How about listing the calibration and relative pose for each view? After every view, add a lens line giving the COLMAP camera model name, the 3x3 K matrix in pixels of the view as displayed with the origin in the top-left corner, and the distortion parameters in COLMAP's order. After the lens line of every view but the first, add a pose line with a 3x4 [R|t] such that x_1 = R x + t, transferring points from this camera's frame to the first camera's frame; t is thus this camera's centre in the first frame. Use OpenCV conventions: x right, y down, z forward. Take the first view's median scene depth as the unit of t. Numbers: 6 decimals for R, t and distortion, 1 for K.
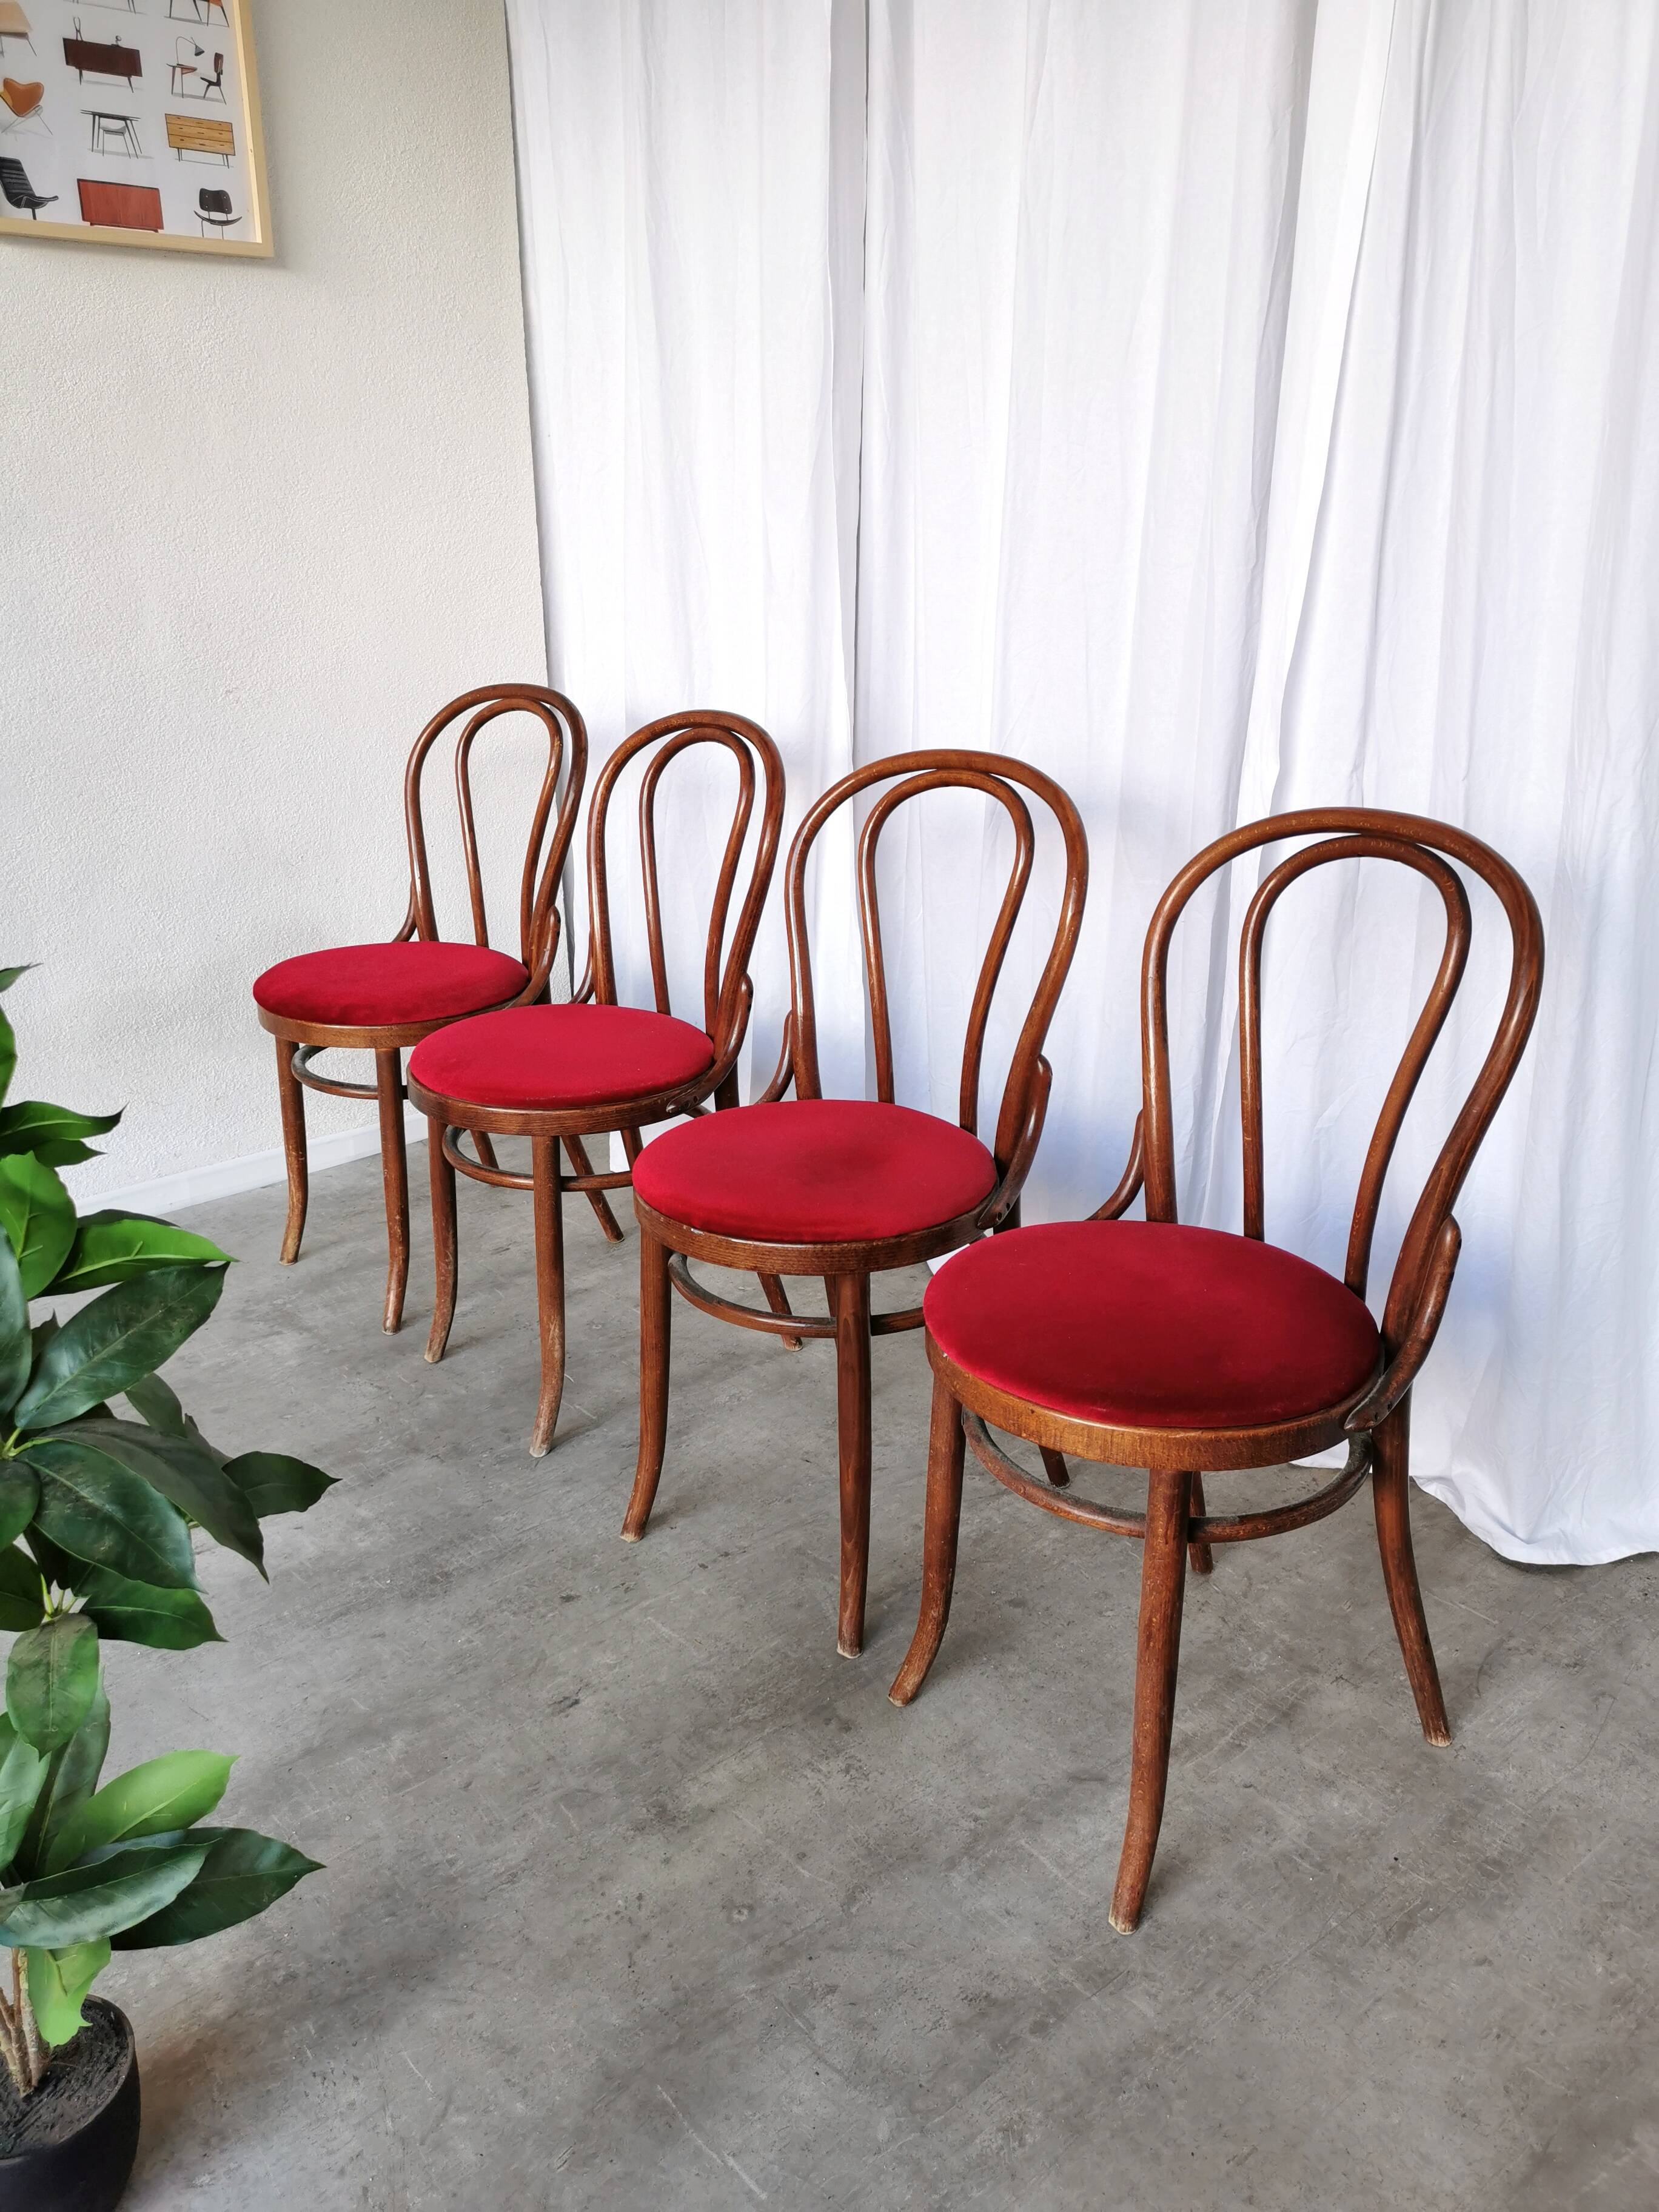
lens RADIAL K [[1712.1, 0, 827.2], [0, 1712.1, 1094.9], [0, 0, 1]] dist [0.047072, -0.054898]
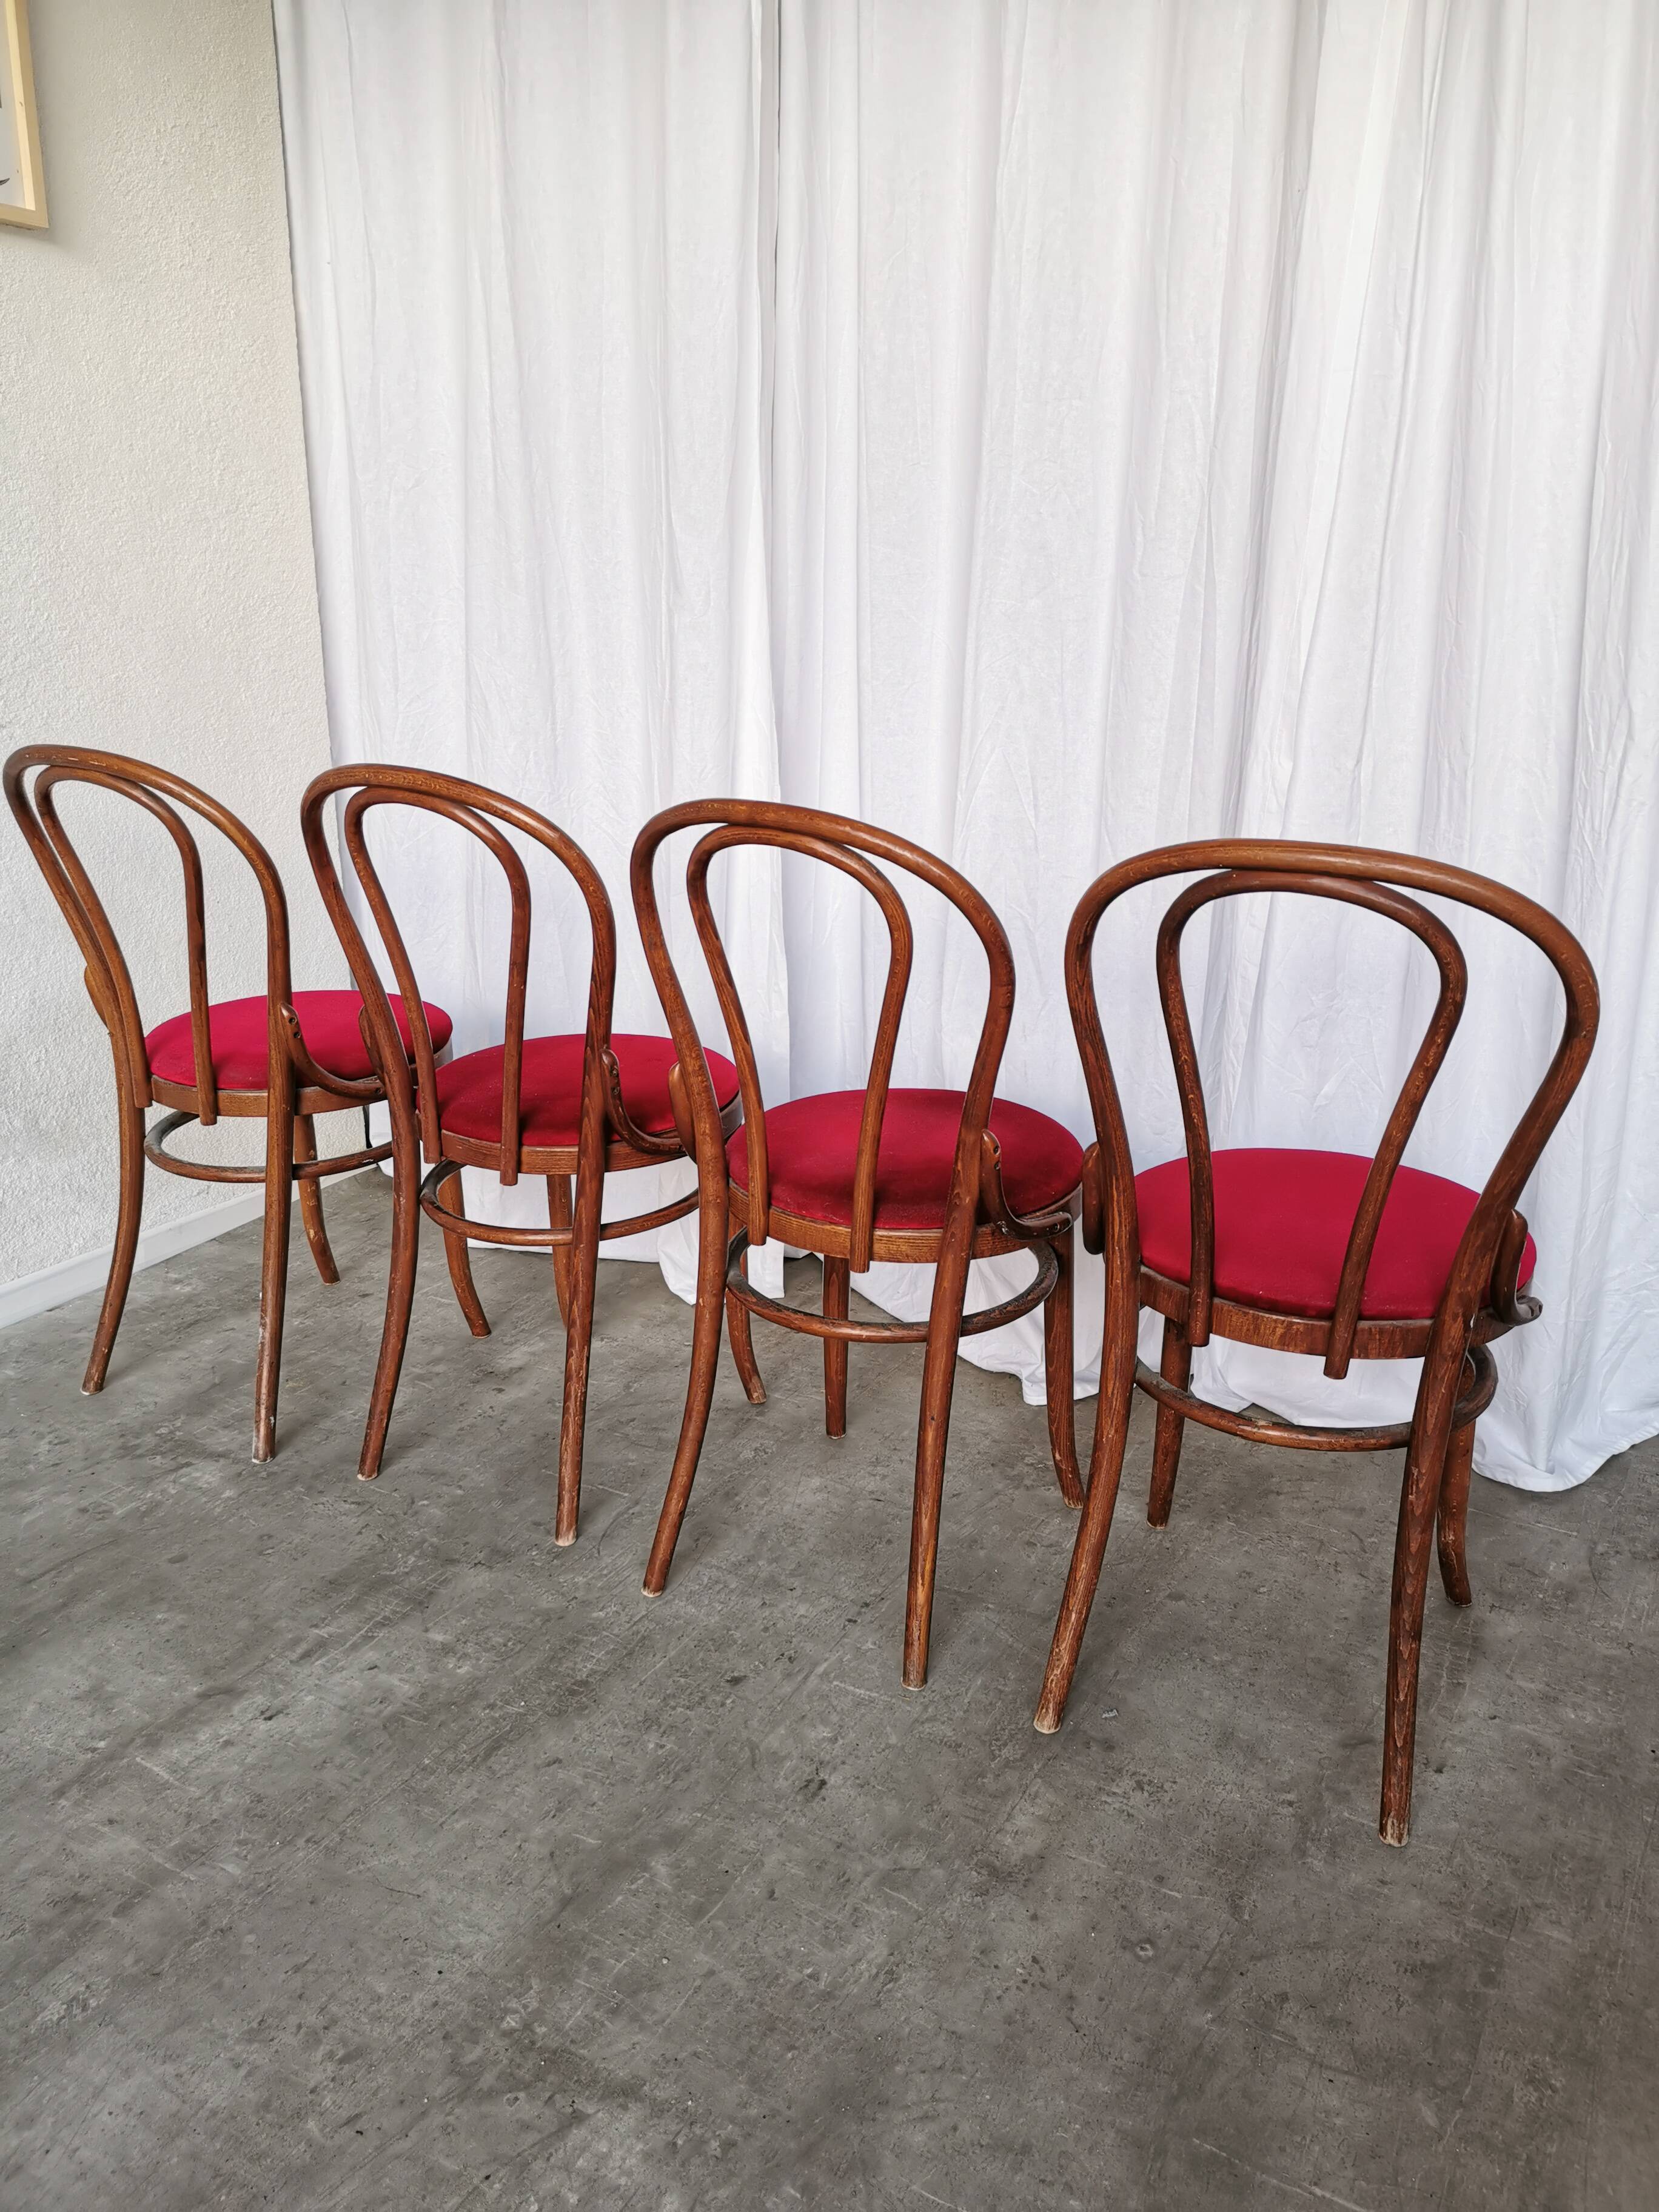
lens RADIAL K [[1712.1, 0, 826.6], [0, 1712.1, 1100.0], [0, 0, 1]] dist [0.047072, -0.054898]
pose [[0.940241, -0.083182, 0.330192, -0.400239], [0.096949, 0.994965, -0.025416, 0.015839], [-0.326416, 0.055909, 0.943571, 0.114437]]
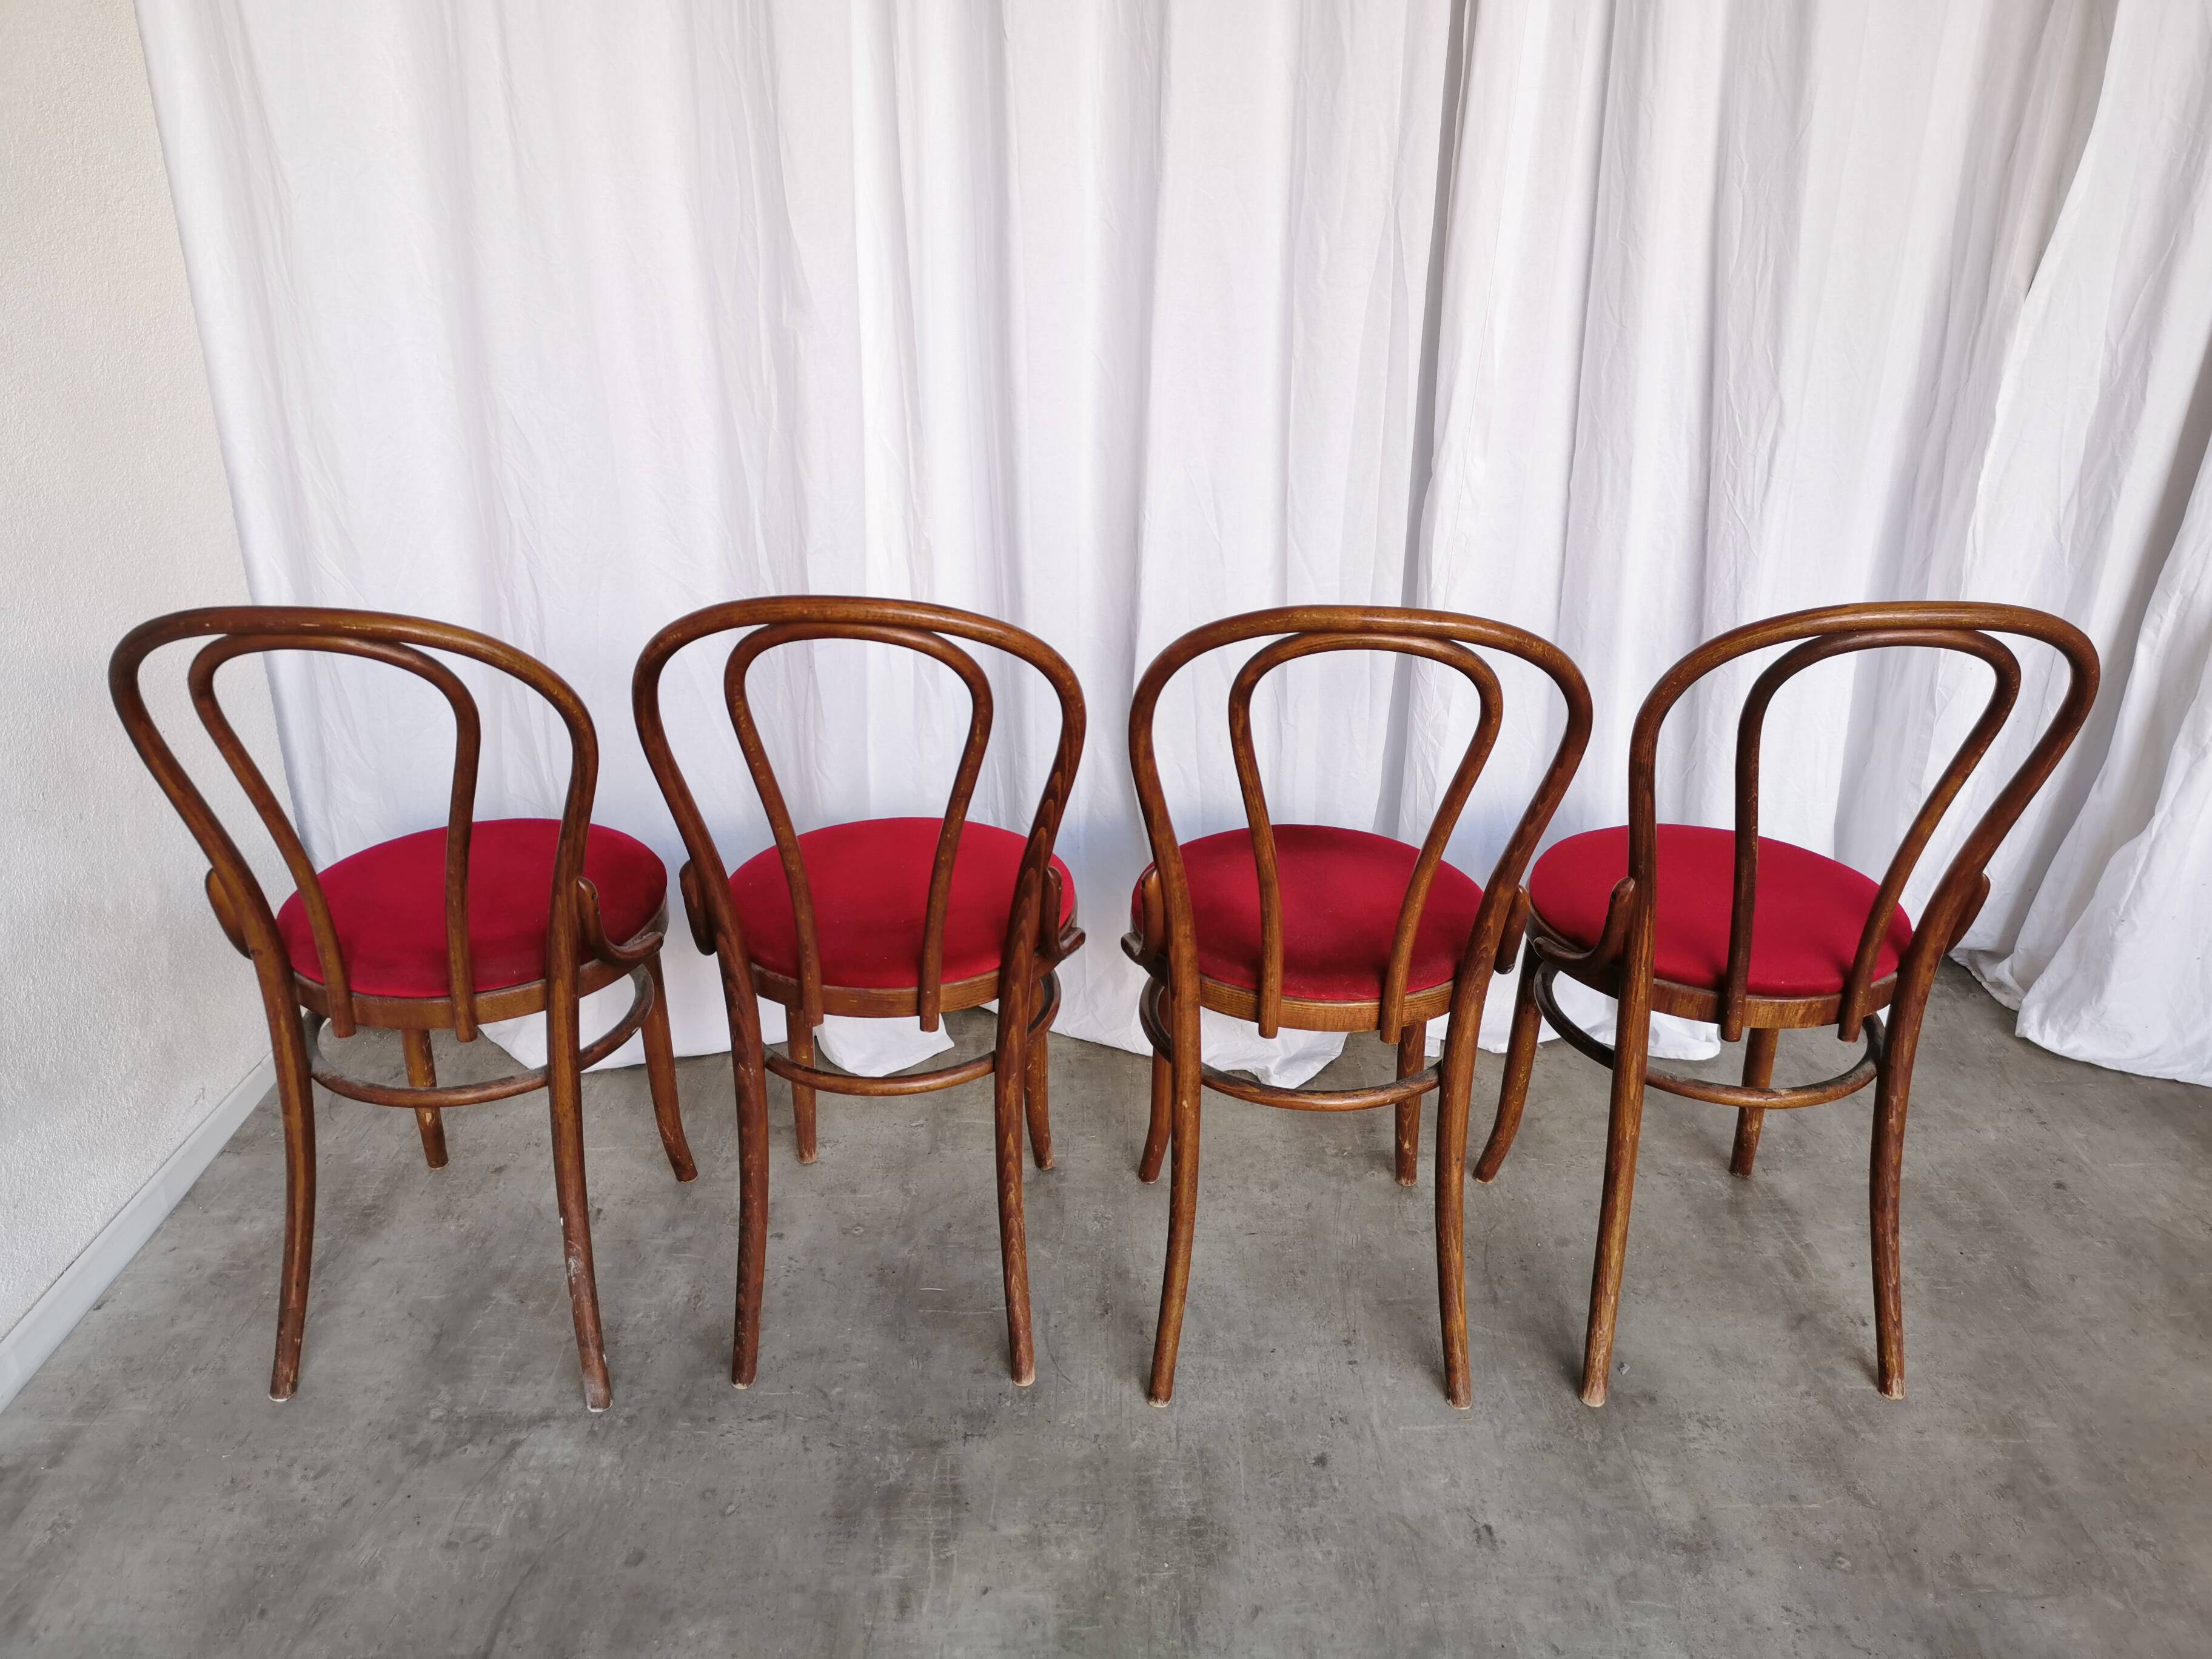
lens RADIAL K [[1715.4, 0, 1090.3], [0, 1715.4, 832.6], [0, 0, 1]] dist [0.045986, -0.059213]
pose [[0.647093, -0.281220, 0.708651, -0.827558], [0.243842, 0.957003, 0.157116, -0.211822], [-0.722366, 0.071130, 0.687843, 0.456989]]
